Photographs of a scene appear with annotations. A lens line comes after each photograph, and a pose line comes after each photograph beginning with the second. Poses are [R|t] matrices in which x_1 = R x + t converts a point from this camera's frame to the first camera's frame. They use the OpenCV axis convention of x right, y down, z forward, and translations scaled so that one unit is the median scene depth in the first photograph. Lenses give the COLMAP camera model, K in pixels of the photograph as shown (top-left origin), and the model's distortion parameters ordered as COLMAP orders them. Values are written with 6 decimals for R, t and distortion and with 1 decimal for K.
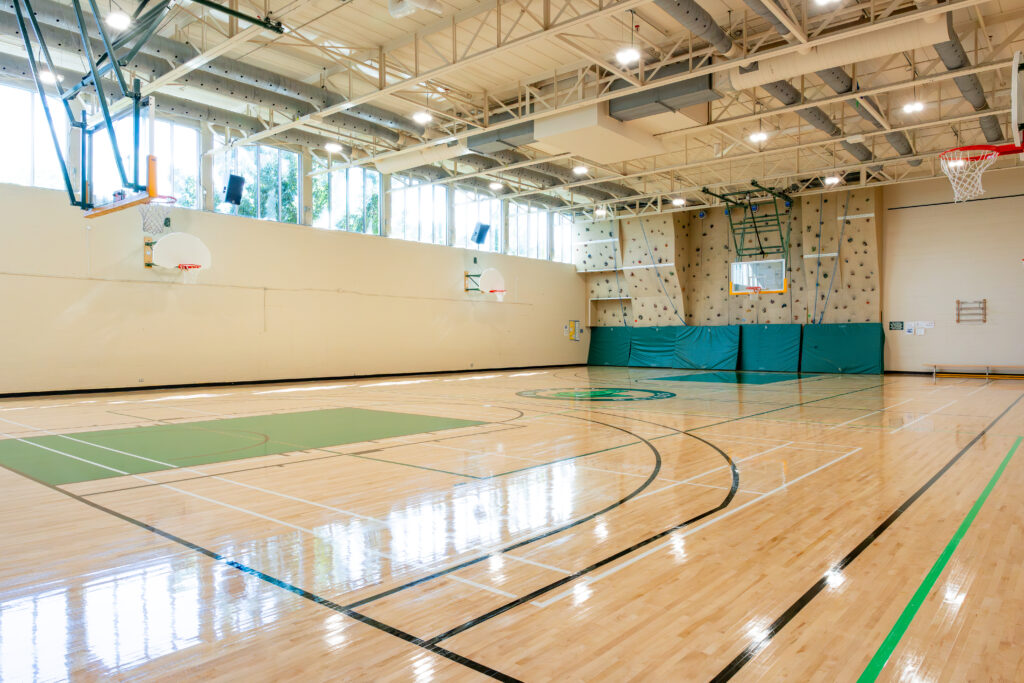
lens RADIAL K [[693.8, 0, 512.0], [0, 693.8, 341.5], [0, 0, 1]] dist [-0.003511, -0.000768]
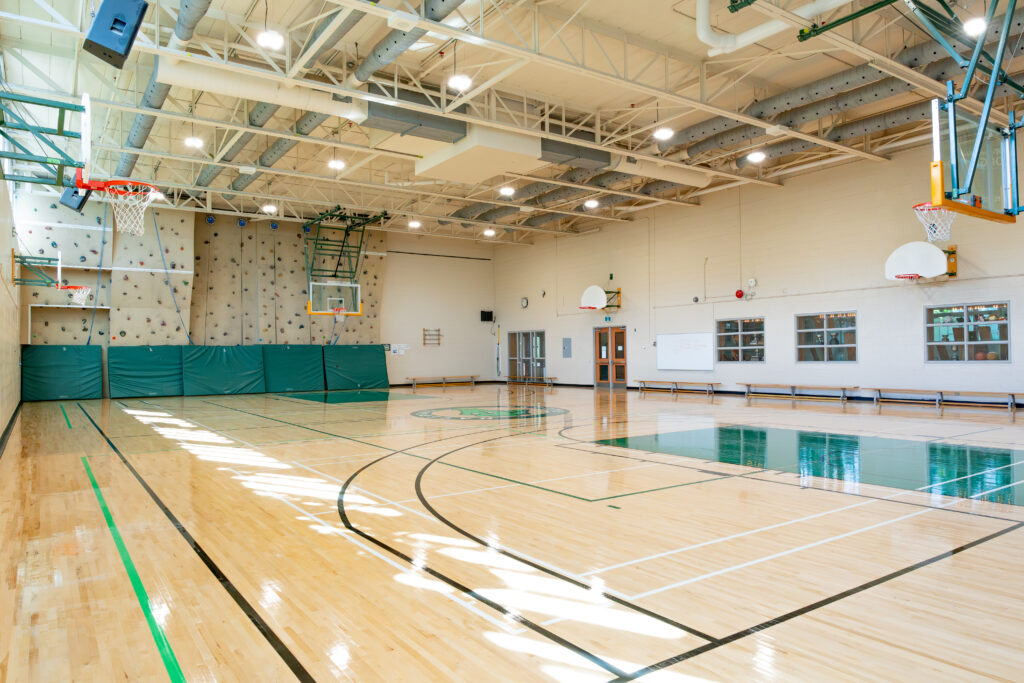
lens RADIAL K [[693.8, 0, 512.0], [0, 693.8, 341.5], [0, 0, 1]] dist [-0.003511, -0.000768]
pose [[0.247657, 0.016048, 0.968715, -0.486080], [0.015349, 0.999672, -0.020485, -0.003874], [-0.968726, 0.019942, 0.247329, 0.413254]]
